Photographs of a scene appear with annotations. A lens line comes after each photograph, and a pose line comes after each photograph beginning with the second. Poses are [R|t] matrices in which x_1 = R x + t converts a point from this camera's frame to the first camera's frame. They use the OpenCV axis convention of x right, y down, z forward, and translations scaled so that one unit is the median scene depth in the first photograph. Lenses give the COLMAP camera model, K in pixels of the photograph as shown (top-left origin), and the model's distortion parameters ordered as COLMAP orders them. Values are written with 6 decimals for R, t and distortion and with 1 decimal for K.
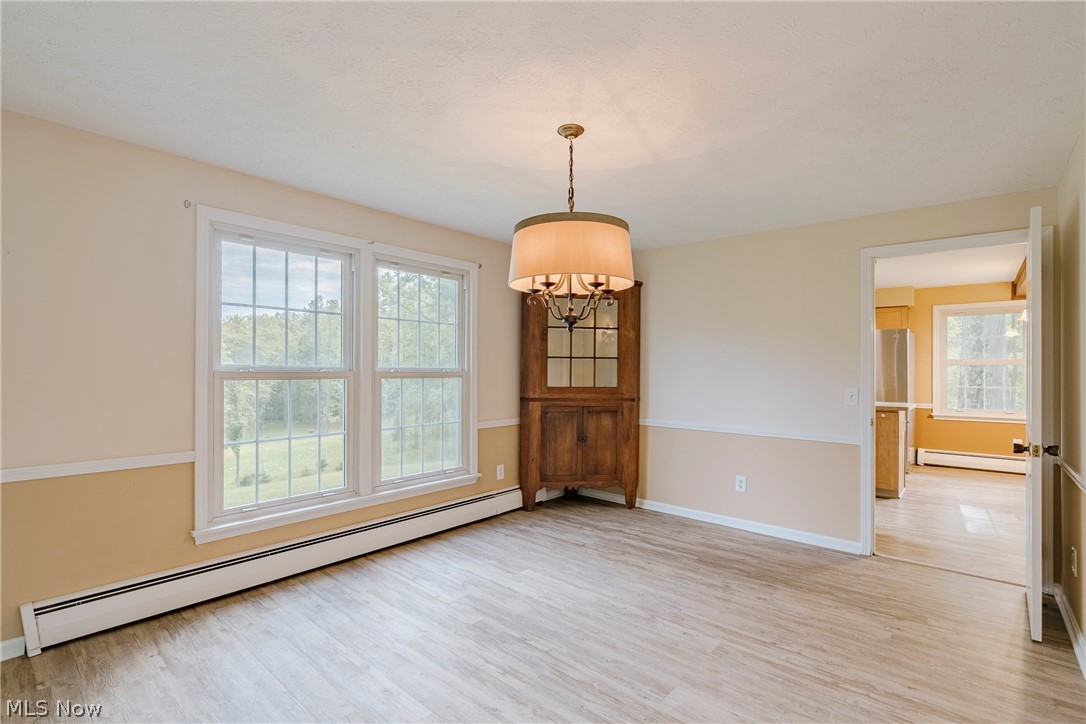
lens RADIAL K [[505.1, 0, 546.6], [0, 505.1, 366.0], [0, 0, 1]] dist [-0.001703, 0.000163]
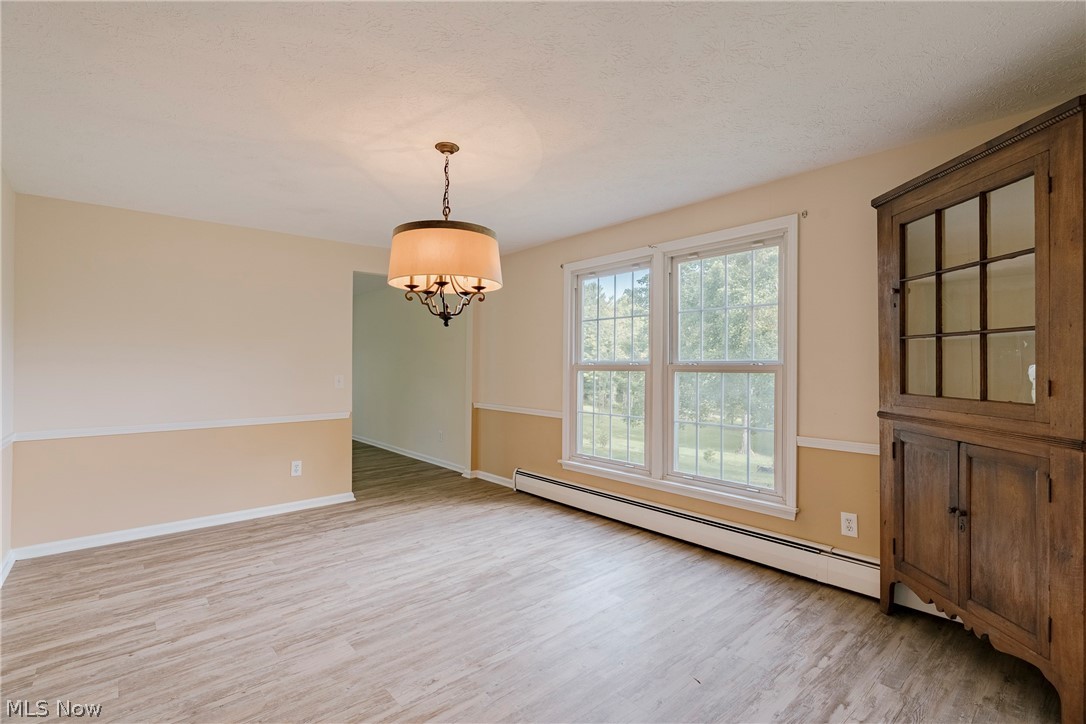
lens RADIAL K [[493.0, 0, 538.6], [0, 493.0, 361.5], [0, 0, 1]] dist [-0.003511, 0.000176]
pose [[-0.141347, -0.014019, -0.989861, 0.644319], [0.001985, 0.999894, -0.014444, 0.016777], [0.989958, -0.004006, -0.141304, 0.792710]]
